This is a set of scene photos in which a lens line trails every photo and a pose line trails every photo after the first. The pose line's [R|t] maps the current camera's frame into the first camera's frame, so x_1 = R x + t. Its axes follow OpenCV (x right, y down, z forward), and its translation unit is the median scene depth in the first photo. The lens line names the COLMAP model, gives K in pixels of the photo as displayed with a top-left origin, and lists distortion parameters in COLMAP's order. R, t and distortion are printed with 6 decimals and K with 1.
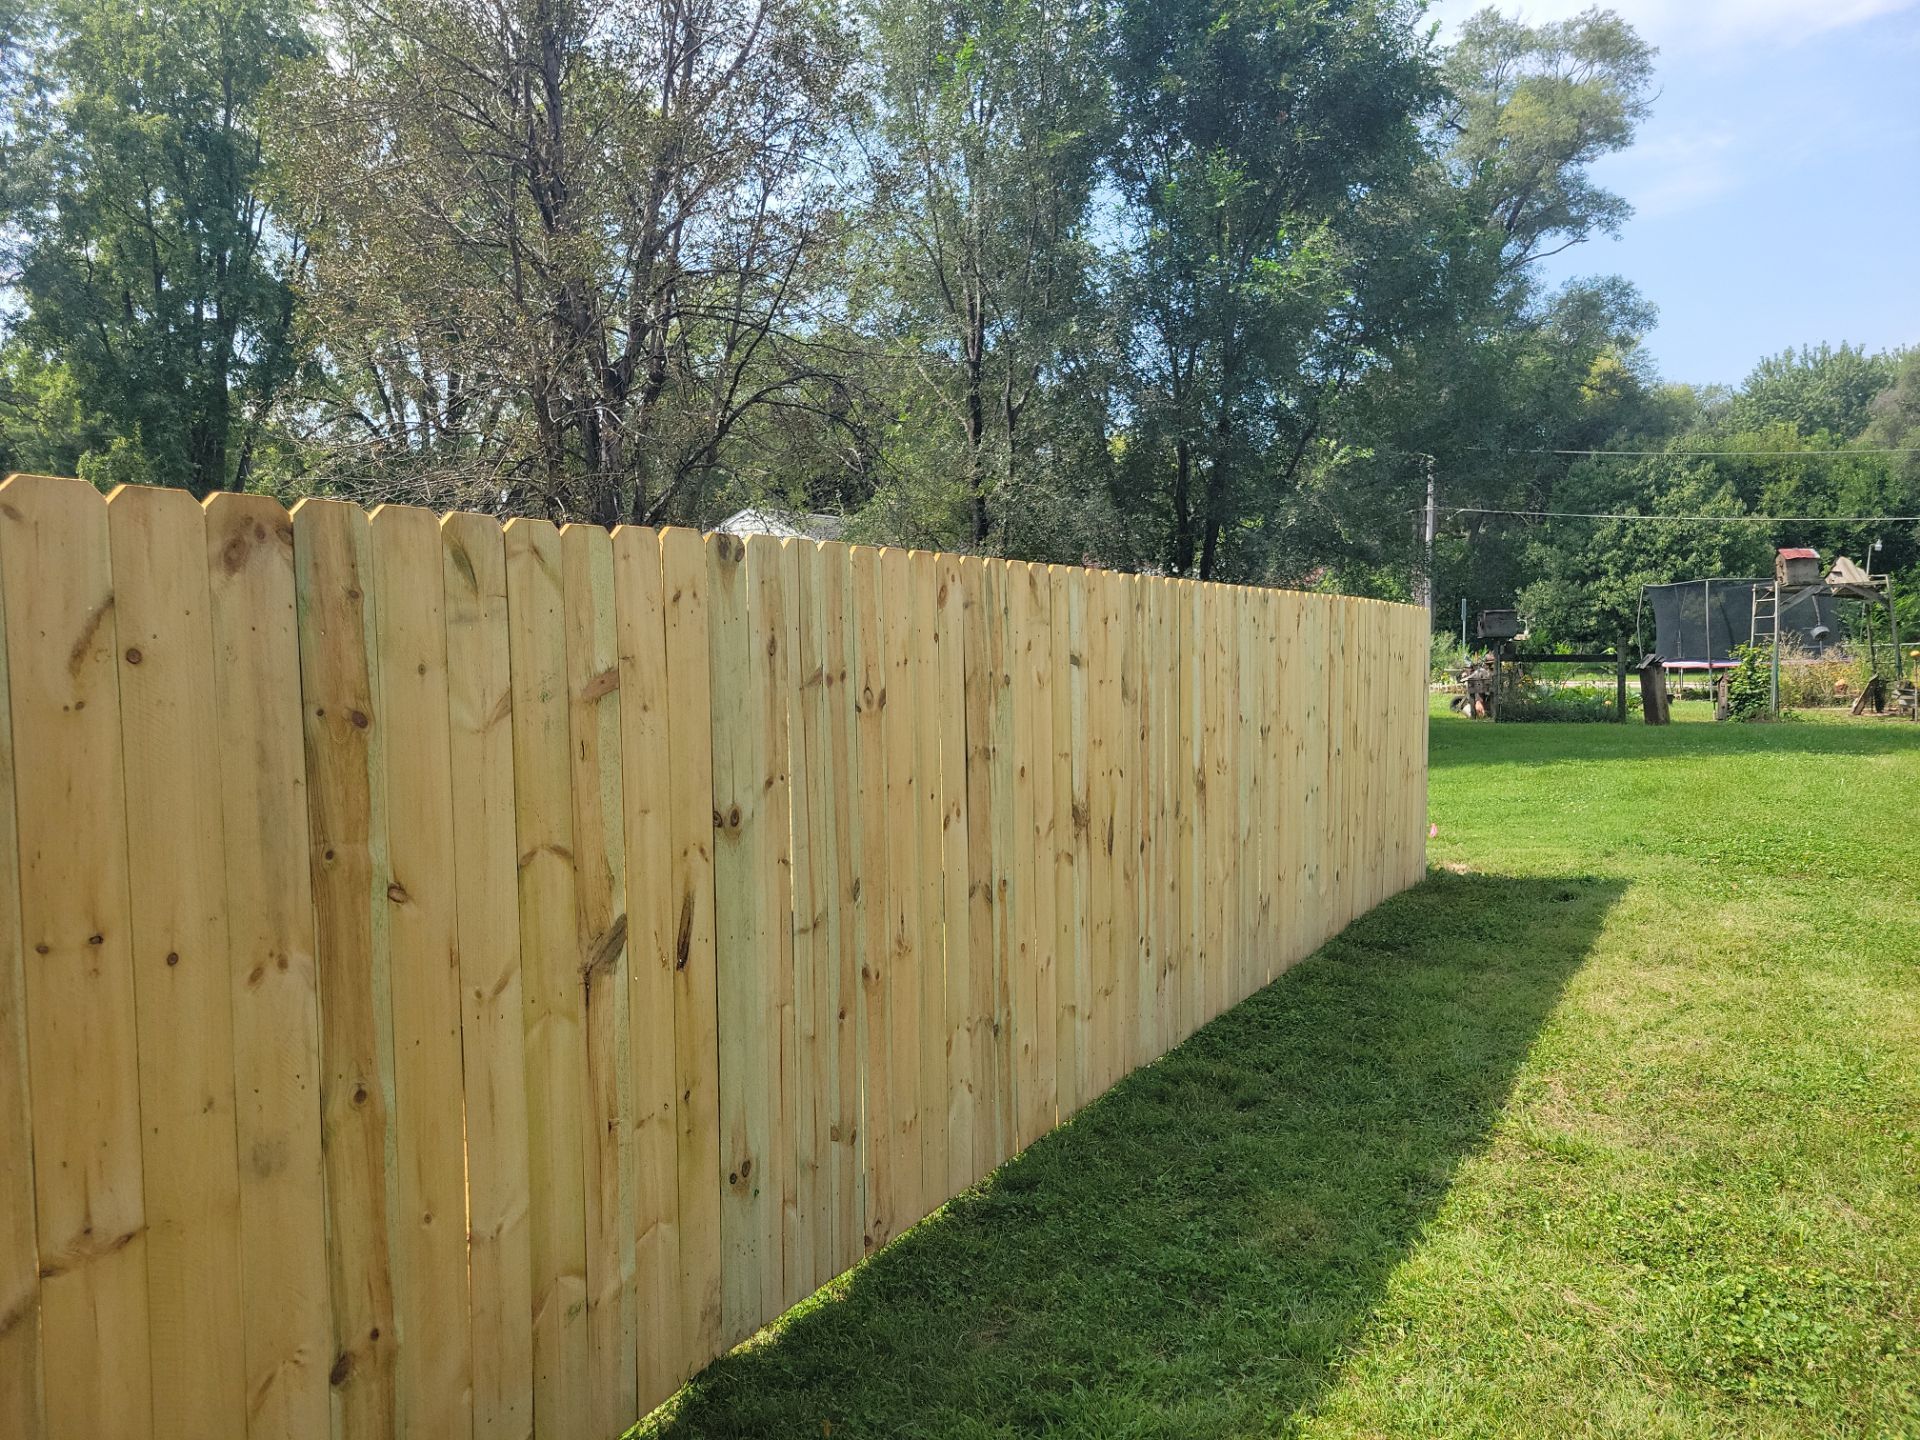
lens RADIAL K [[1437.3, 0, 960.0], [0, 1437.3, 720.0], [0, 0, 1]] dist [0.049833, -0.001176]
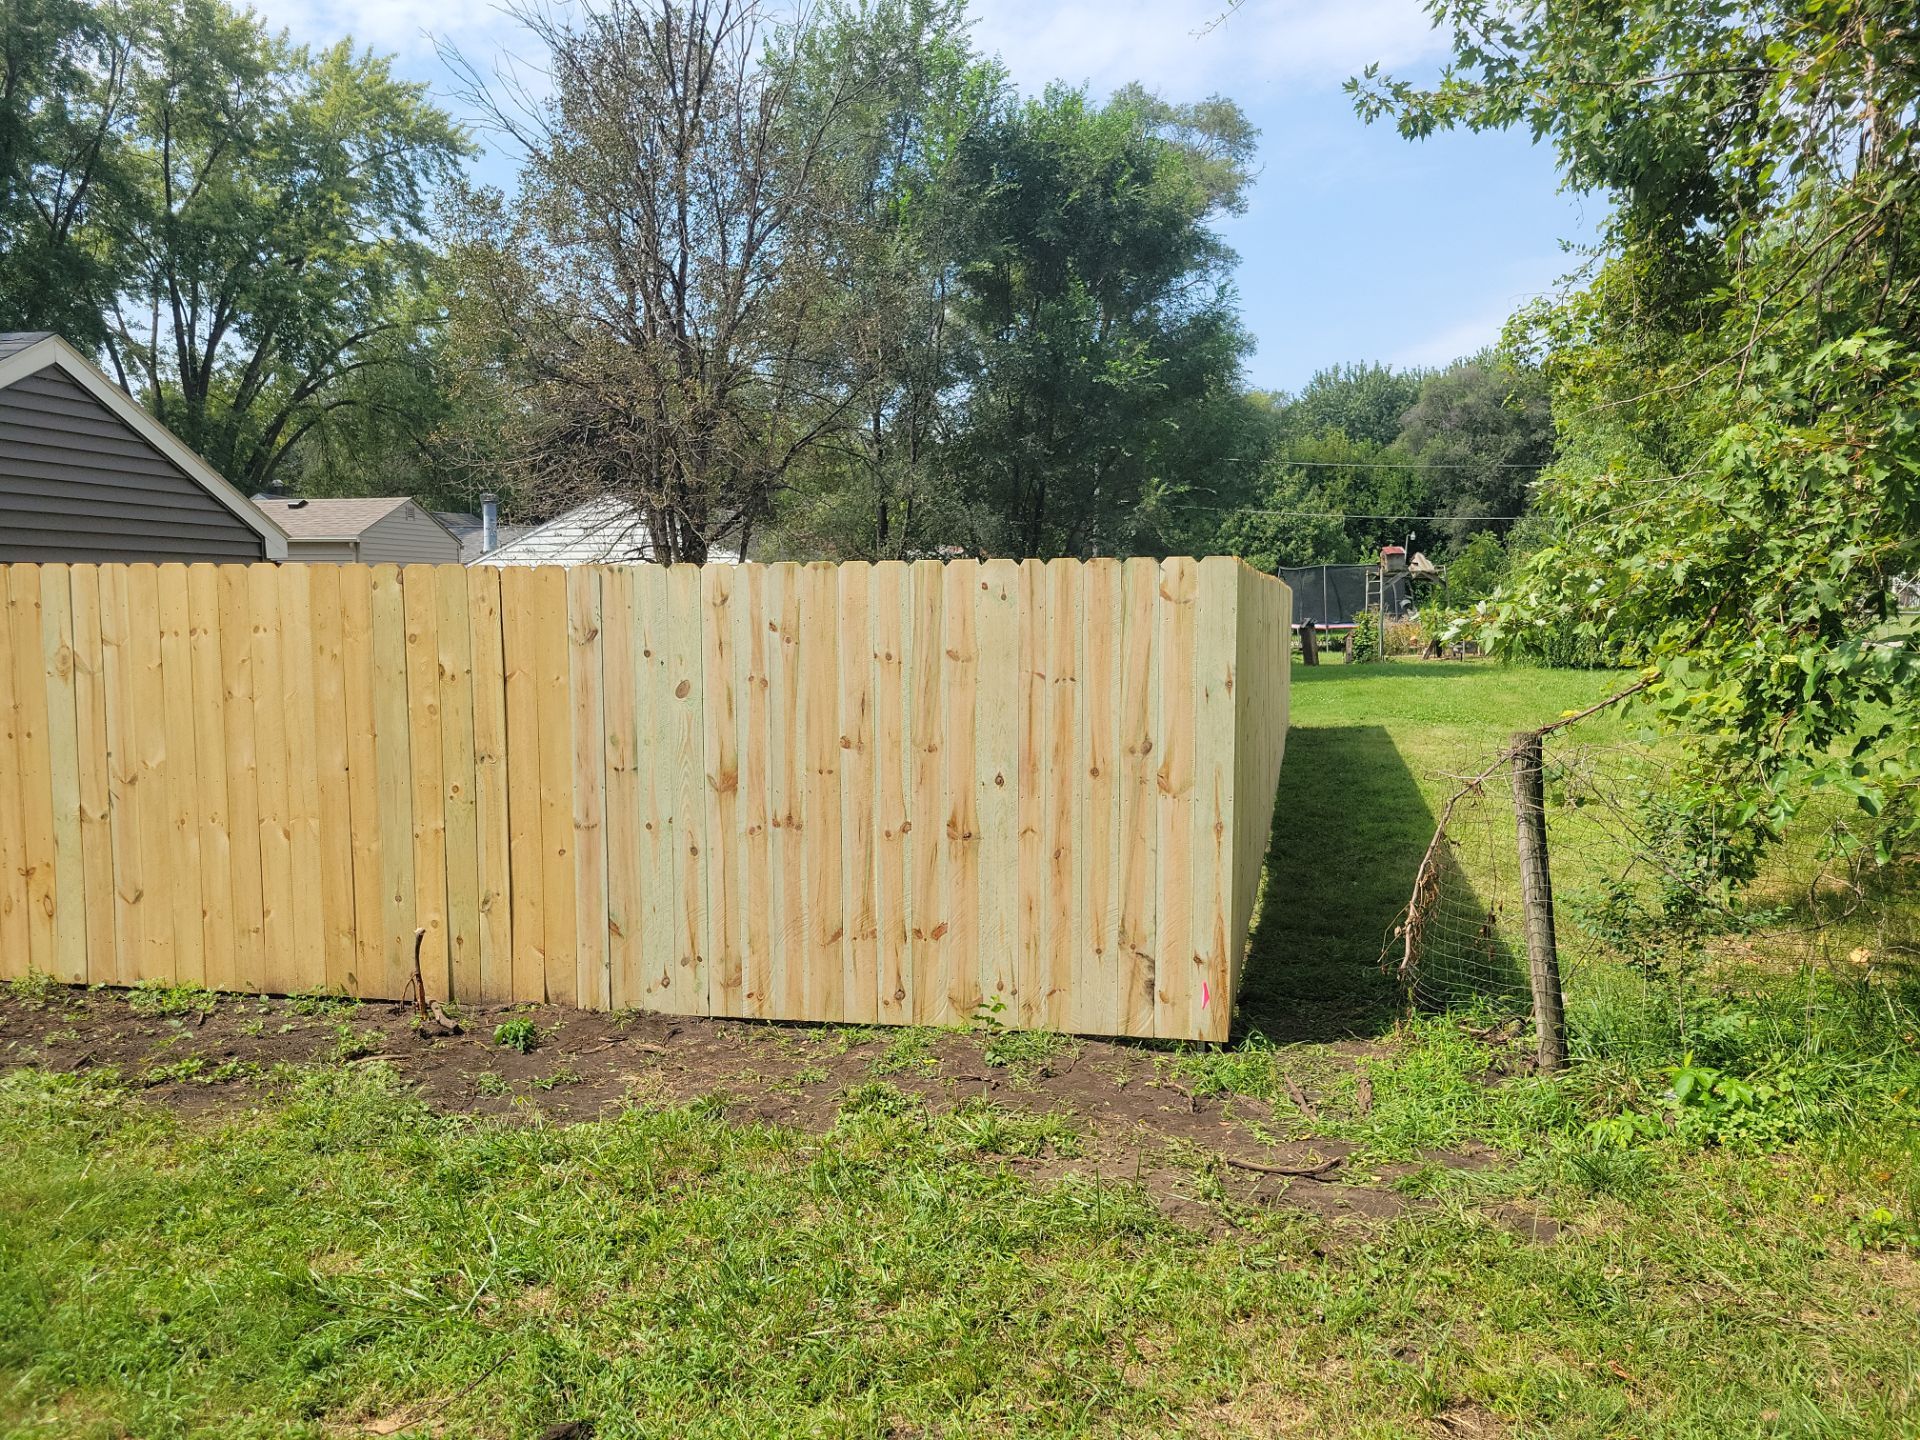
lens RADIAL K [[1404.5, 0, 960.0], [0, 1404.5, 720.0], [0, 0, 1]] dist [0.080935, 0.001451]
pose [[0.965376, -0.015188, 0.260418, -0.103072], [0.008562, 0.999611, 0.026558, 0.007321], [-0.260720, -0.023409, 0.965131, -0.125072]]
